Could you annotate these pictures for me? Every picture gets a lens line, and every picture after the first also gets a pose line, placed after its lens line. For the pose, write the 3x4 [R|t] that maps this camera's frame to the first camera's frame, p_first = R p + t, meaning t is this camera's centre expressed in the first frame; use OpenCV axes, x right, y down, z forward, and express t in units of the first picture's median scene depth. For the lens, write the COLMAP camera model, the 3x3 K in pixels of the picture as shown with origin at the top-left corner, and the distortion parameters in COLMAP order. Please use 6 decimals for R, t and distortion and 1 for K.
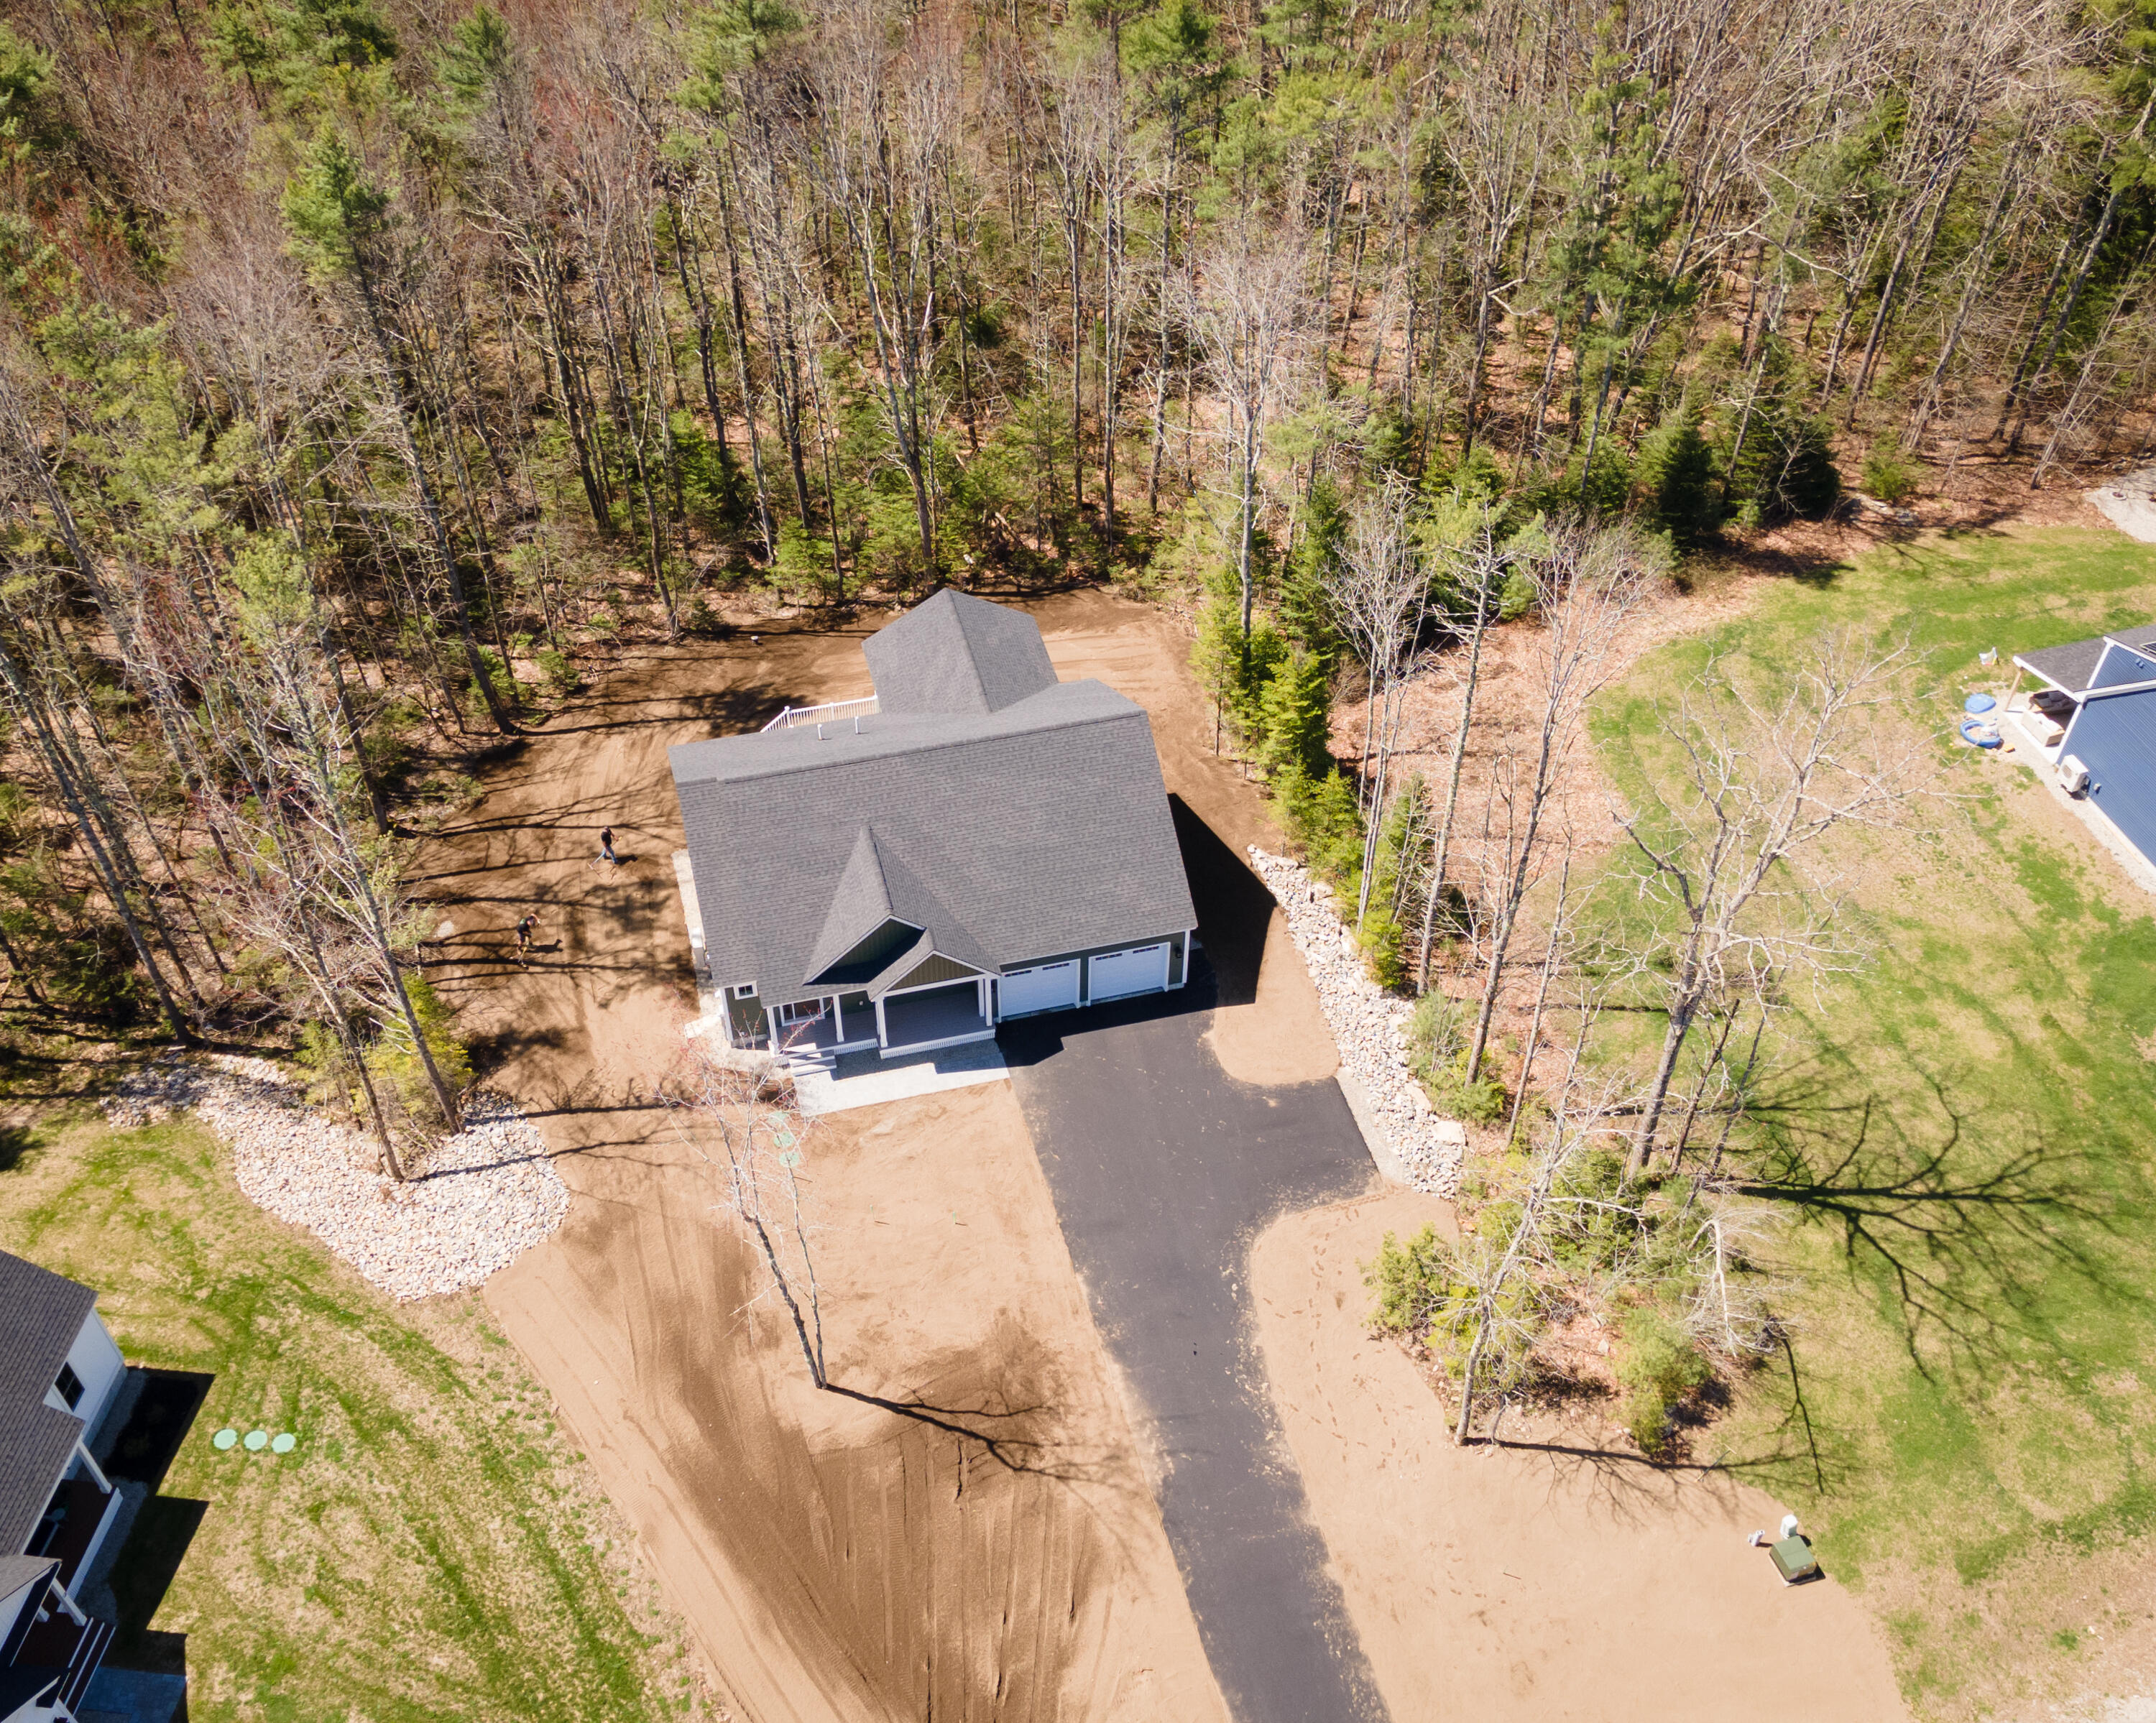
lens RADIAL K [[1950.1, 0, 1078.0], [0, 1950.1, 861.5], [0, 0, 1]] dist [-0.000480, -0.002417]
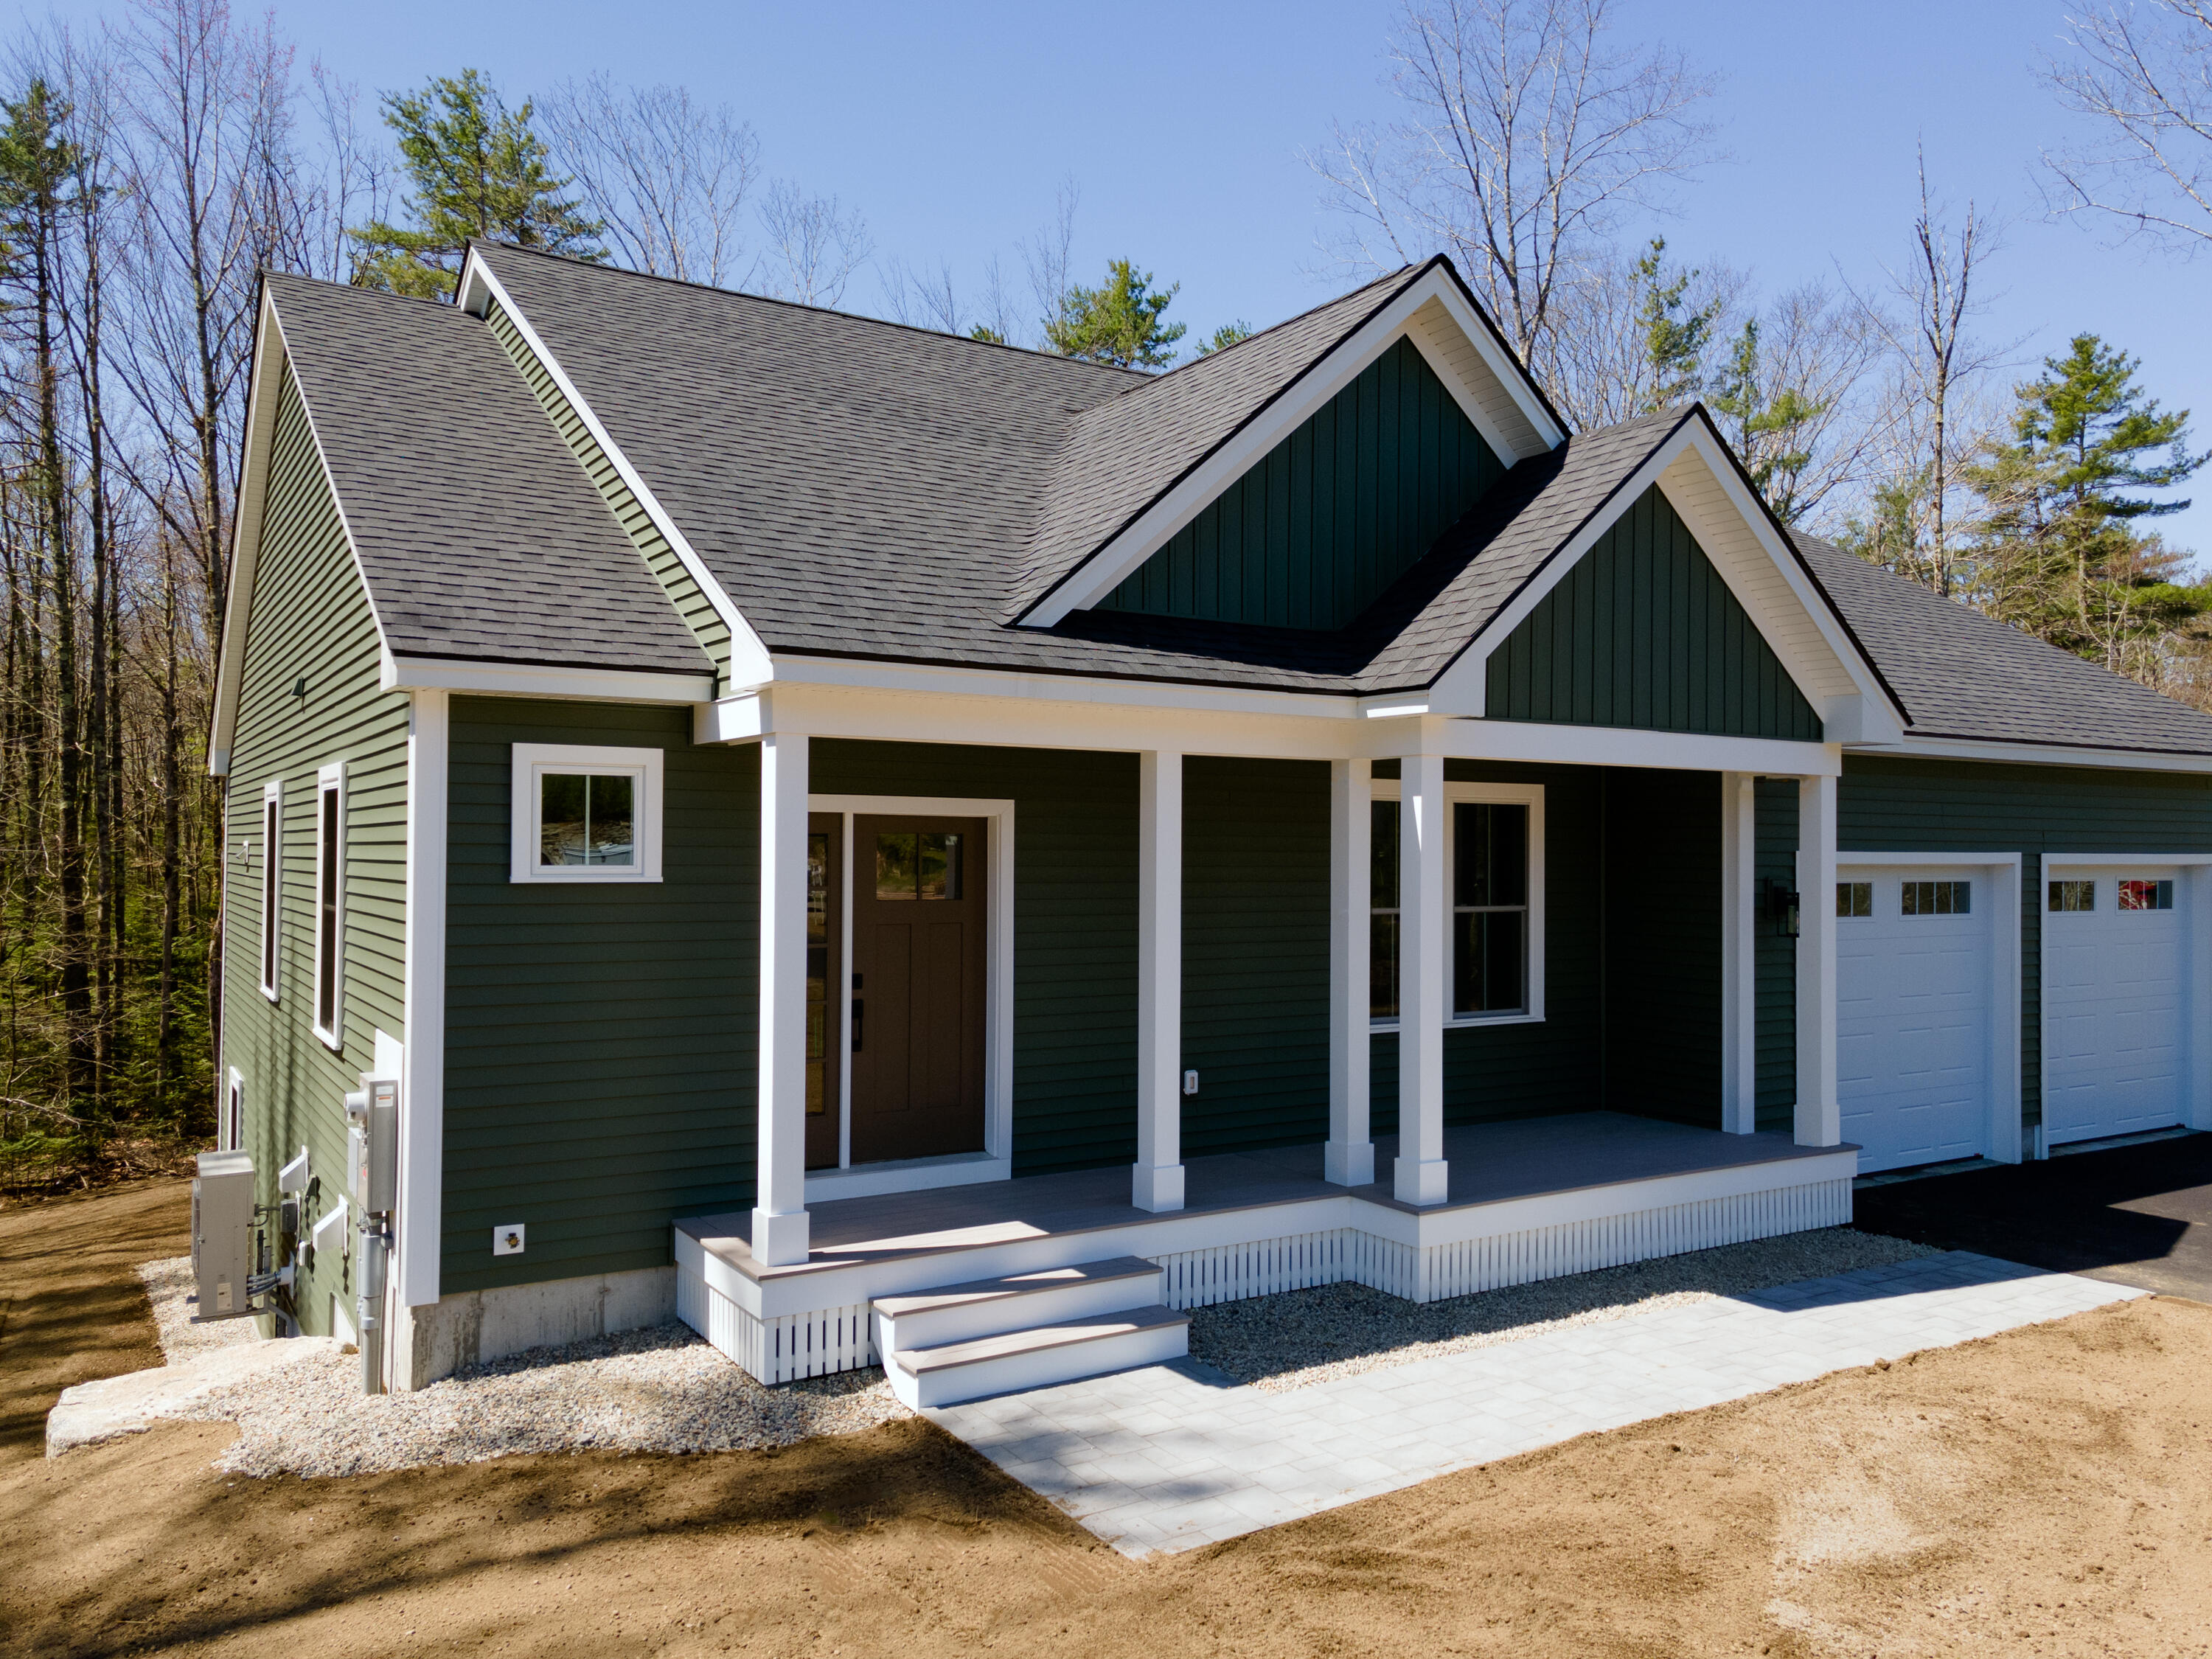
lens RADIAL K [[1629.6, 0, 1106.0], [0, 1629.6, 829.5], [0, 0, 1]] dist [0.006919, 0.000852]
pose [[0.950602, 0.010134, 0.310247, -0.168888], [0.207460, 0.722721, -0.659268, 0.157569], [-0.230904, 0.691065, 0.684918, 0.890115]]
